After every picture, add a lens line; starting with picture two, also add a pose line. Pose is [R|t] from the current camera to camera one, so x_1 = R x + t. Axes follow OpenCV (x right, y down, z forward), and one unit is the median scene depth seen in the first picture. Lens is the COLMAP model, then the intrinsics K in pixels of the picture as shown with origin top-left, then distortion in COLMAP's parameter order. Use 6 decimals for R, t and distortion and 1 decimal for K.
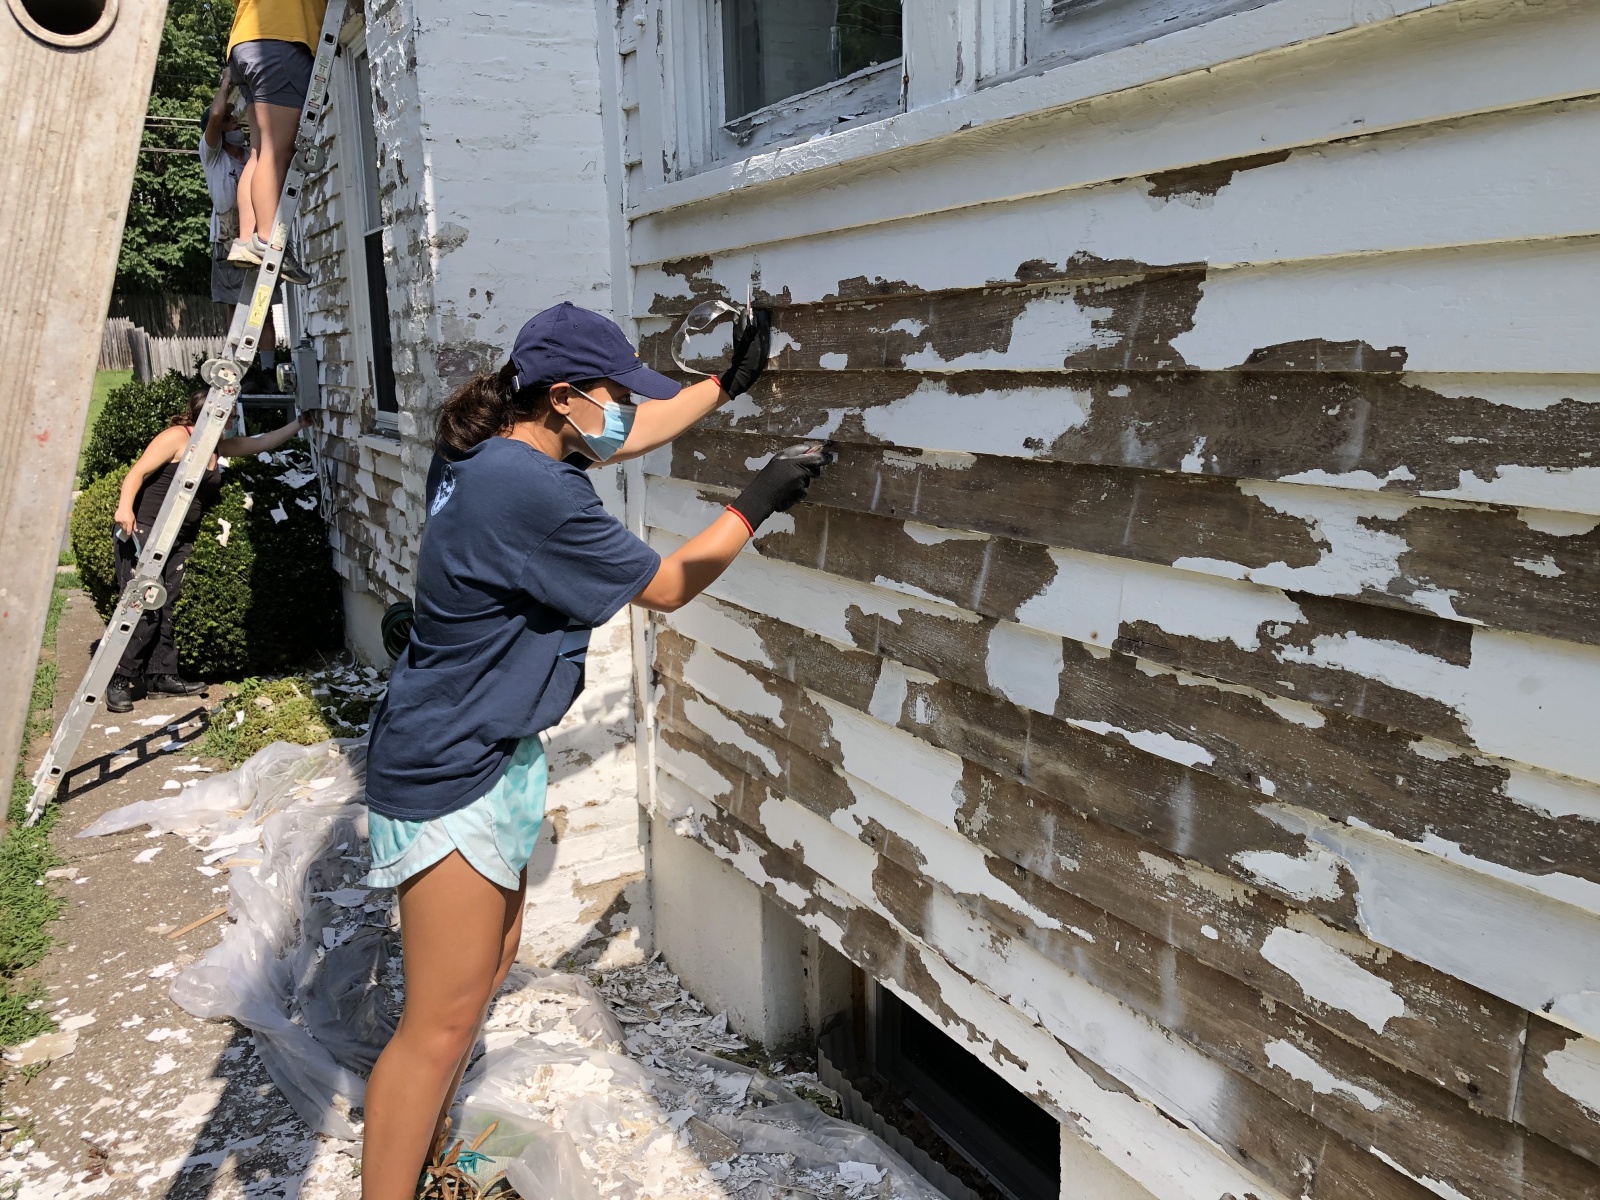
lens RADIAL K [[1300.2, 0, 697.7], [0, 1300.2, 555.9], [0, 0, 1]] dist [0.054181, 0.000617]
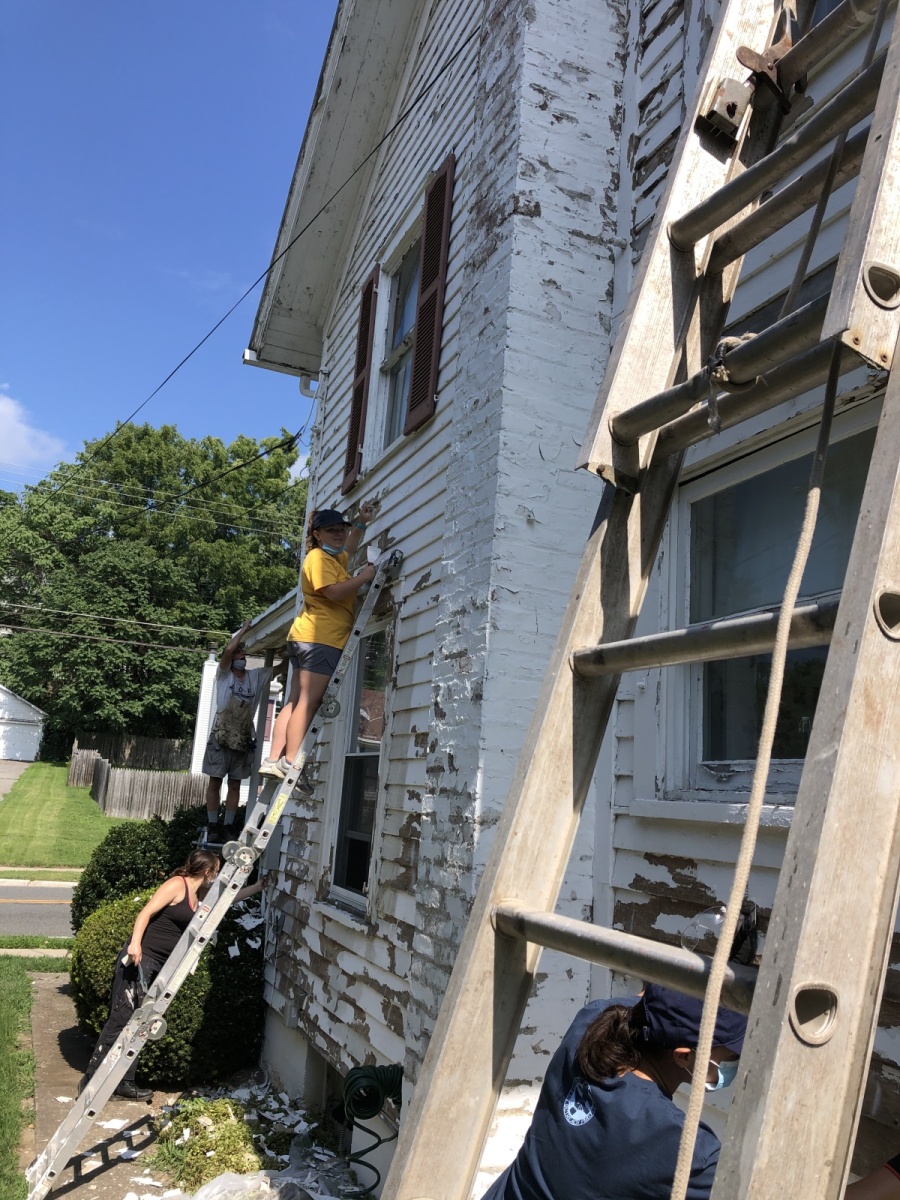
lens RADIAL K [[968.4, 0, 417.8], [0, 968.4, 598.5], [0, 0, 1]] dist [0.033910, -0.001657]
pose [[0.992100, 0.084280, -0.092924, -0.088565], [-0.111840, 0.929749, -0.350796, -0.043020], [0.056831, 0.358417, 0.931830, -0.017961]]
